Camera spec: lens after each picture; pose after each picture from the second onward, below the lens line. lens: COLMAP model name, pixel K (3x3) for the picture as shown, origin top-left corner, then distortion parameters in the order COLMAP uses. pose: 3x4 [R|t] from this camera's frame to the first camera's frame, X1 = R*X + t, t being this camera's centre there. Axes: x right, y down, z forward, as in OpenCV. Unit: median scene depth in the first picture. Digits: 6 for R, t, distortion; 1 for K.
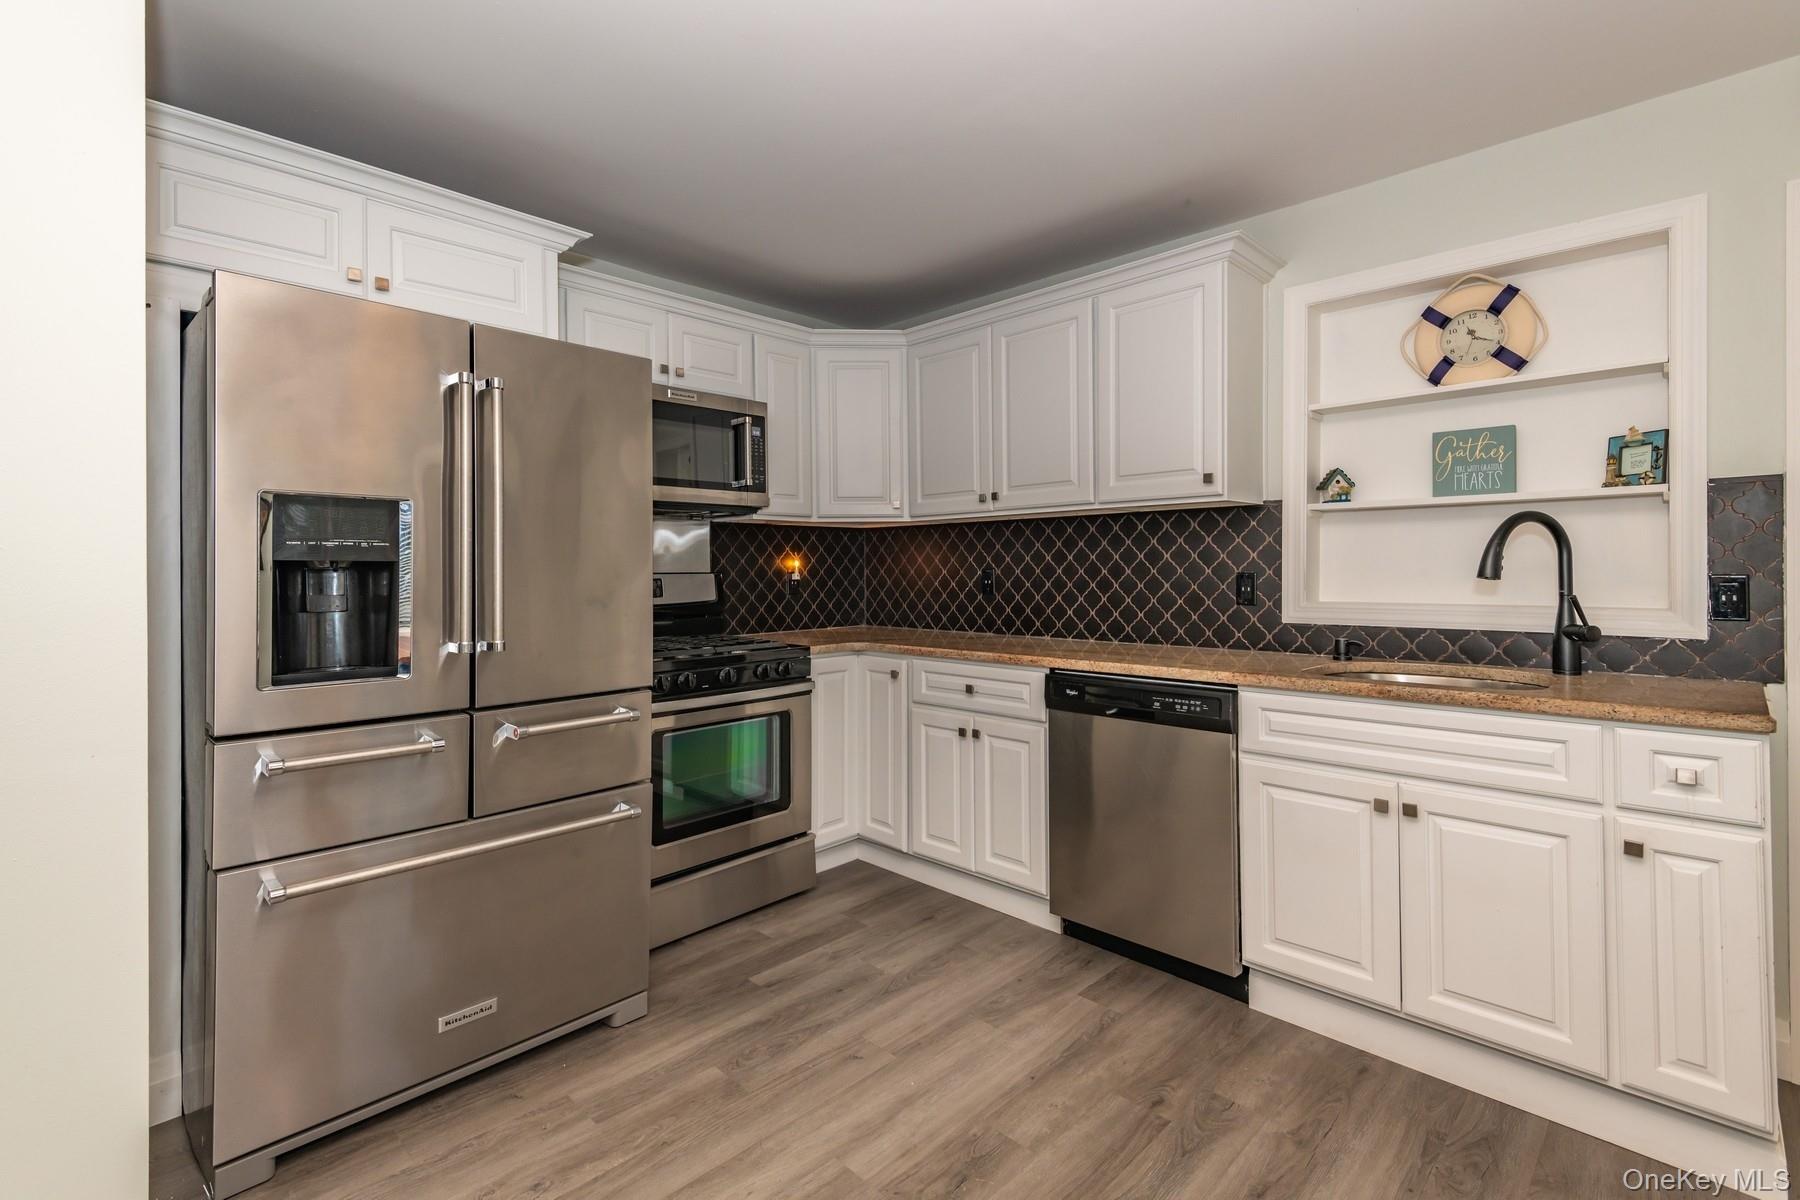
lens RADIAL K [[815.6, 0, 887.1], [0, 815.6, 567.6], [0, 0, 1]] dist [0.013077, -0.006081]
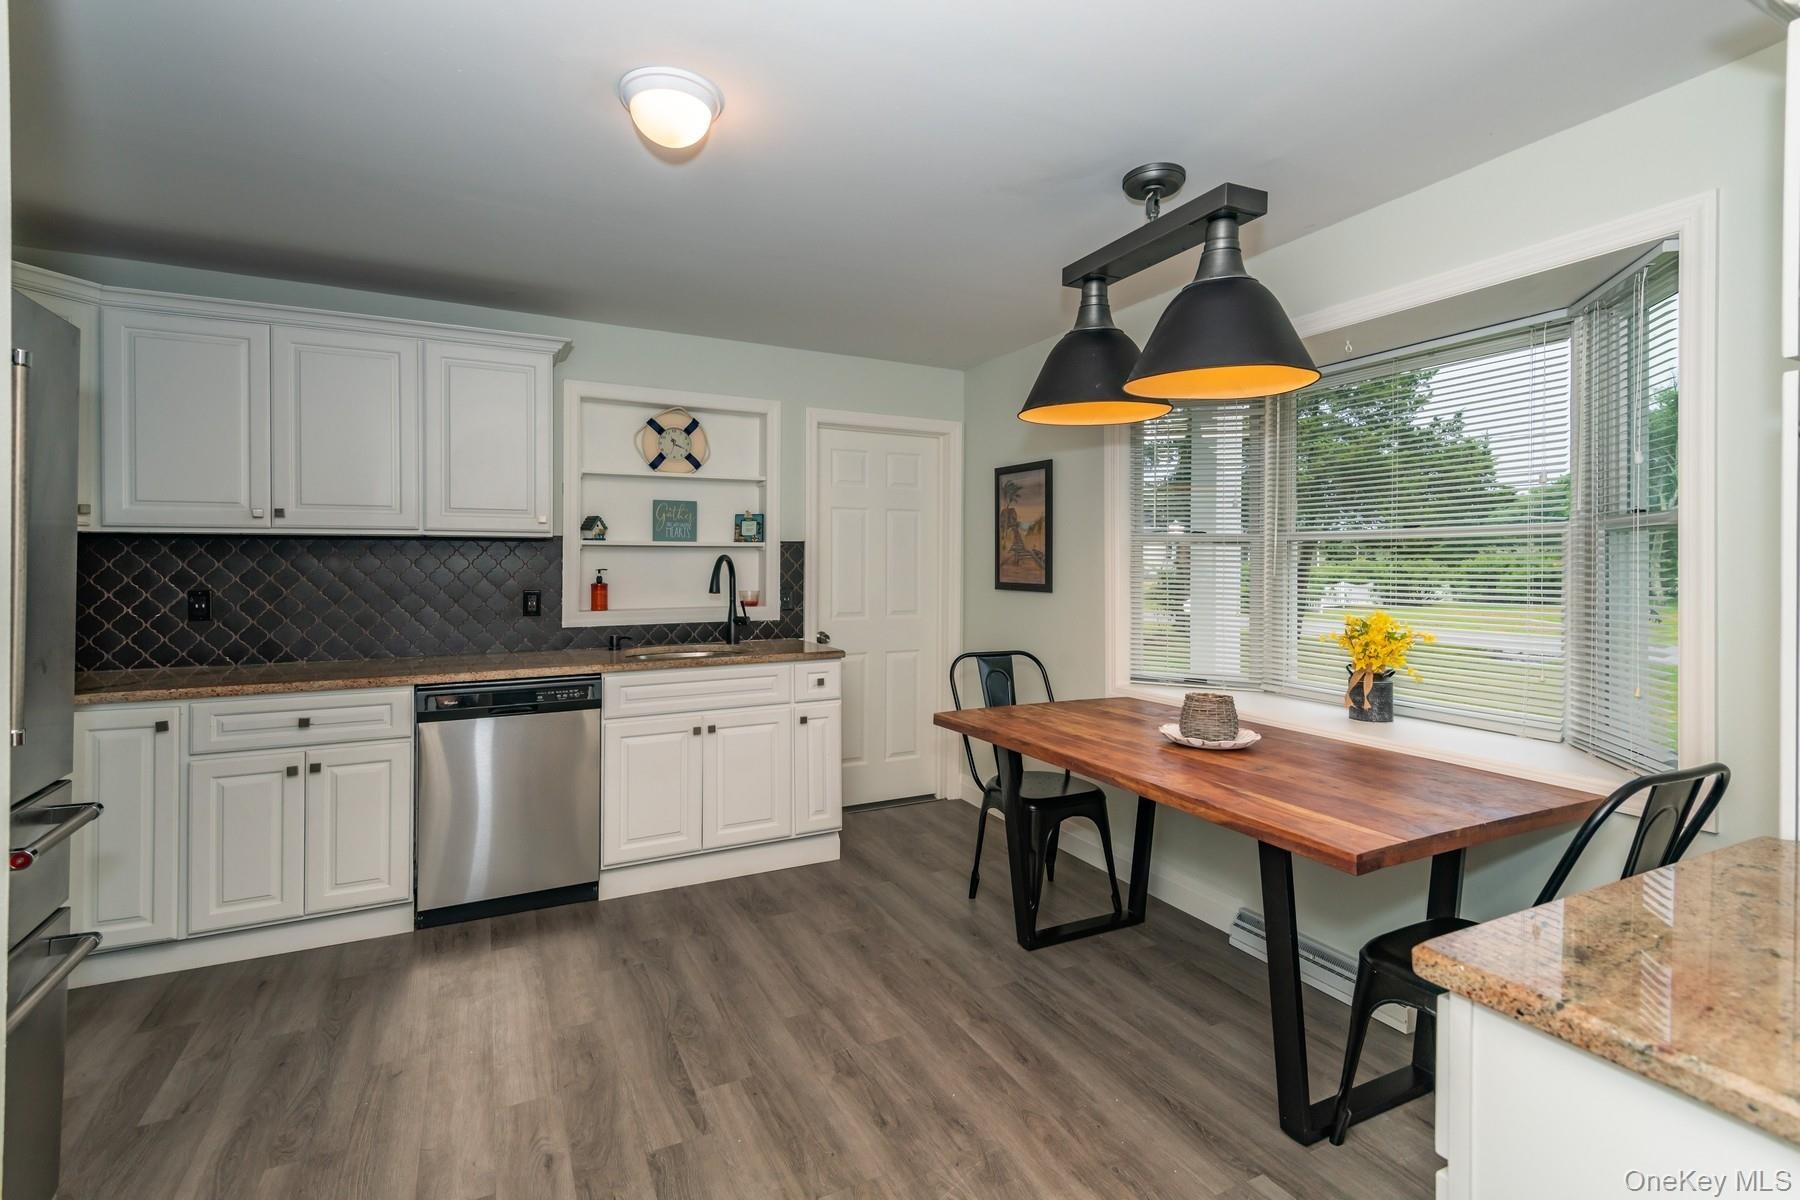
lens RADIAL K [[815.6, 0, 887.8], [0, 815.6, 564.3], [0, 0, 1]] dist [0.013077, -0.006081]
pose [[0.334487, 0.004455, 0.942390, -0.694469], [-0.000486, 0.999990, -0.004555, -0.035579], [-0.942400, 0.001066, 0.334486, 0.057996]]
